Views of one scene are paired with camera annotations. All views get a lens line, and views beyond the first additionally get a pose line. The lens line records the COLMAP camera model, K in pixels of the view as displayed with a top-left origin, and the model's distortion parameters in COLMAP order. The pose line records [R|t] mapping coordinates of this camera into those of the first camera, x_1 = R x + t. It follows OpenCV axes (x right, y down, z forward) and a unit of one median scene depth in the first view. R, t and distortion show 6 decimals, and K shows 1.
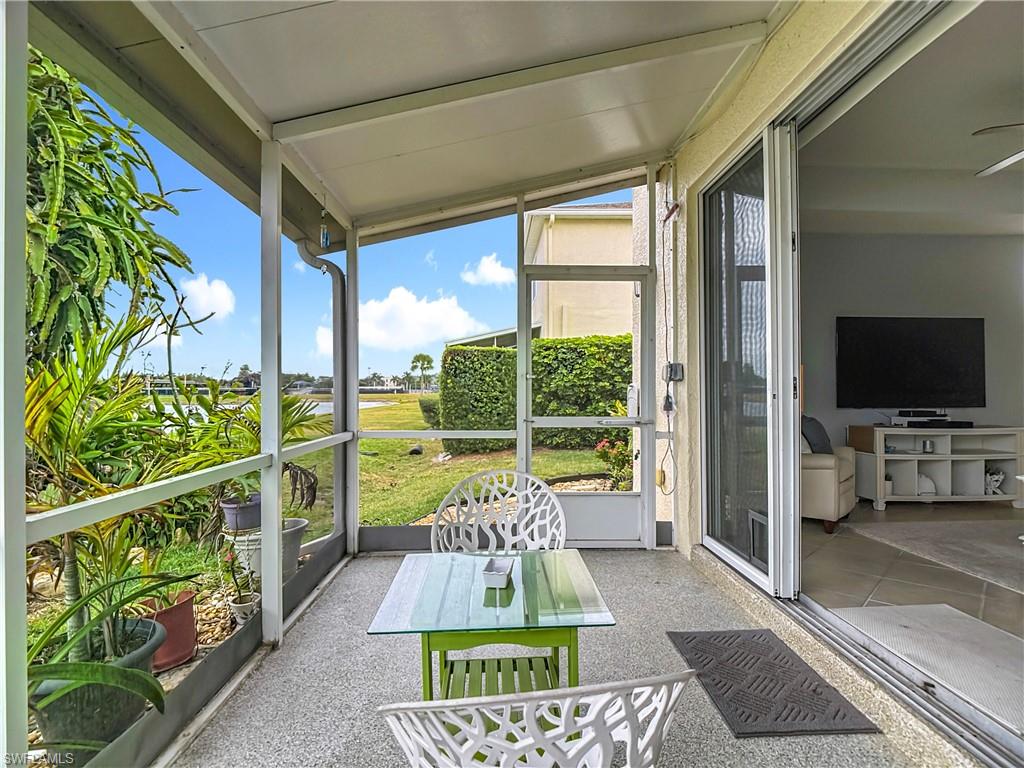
lens RADIAL K [[543.9, 0, 509.9], [0, 543.9, 392.5], [0, 0, 1]] dist [-0.013985, -0.005579]
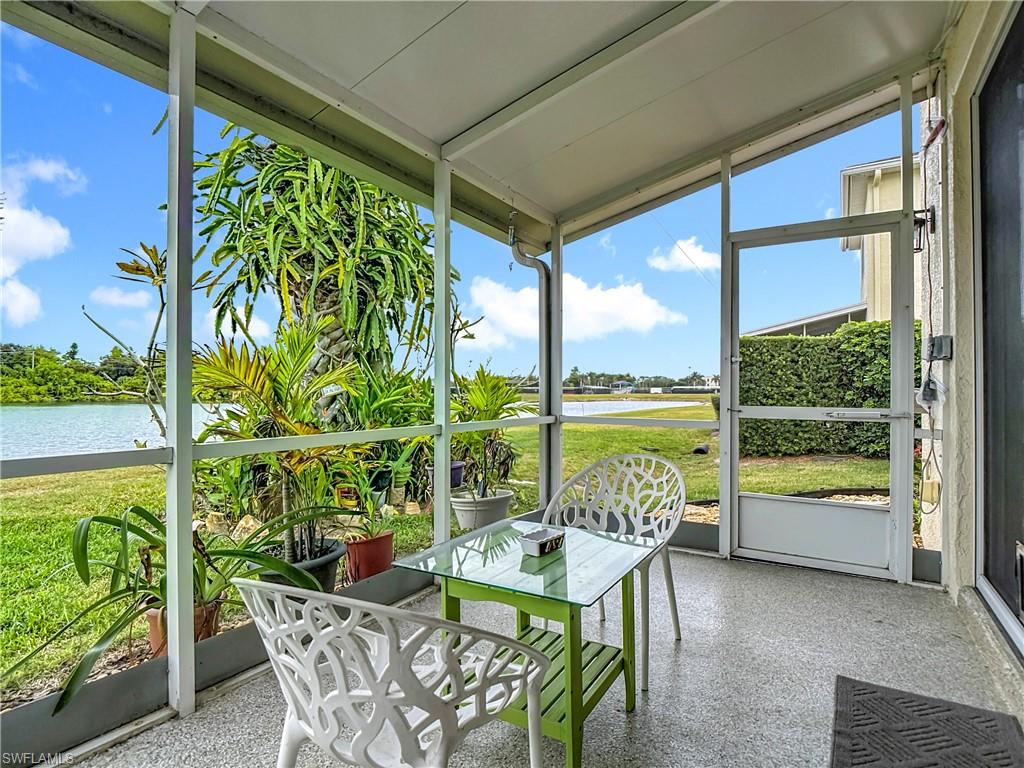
lens RADIAL K [[543.9, 0, 495.7], [0, 543.9, 392.1], [0, 0, 1]] dist [-0.013985, -0.005579]
pose [[0.825463, 0.006197, -0.564422, 0.212172], [-0.006649, 0.999977, 0.001256, 0.024510], [0.564417, 0.002717, 0.825486, 0.056924]]
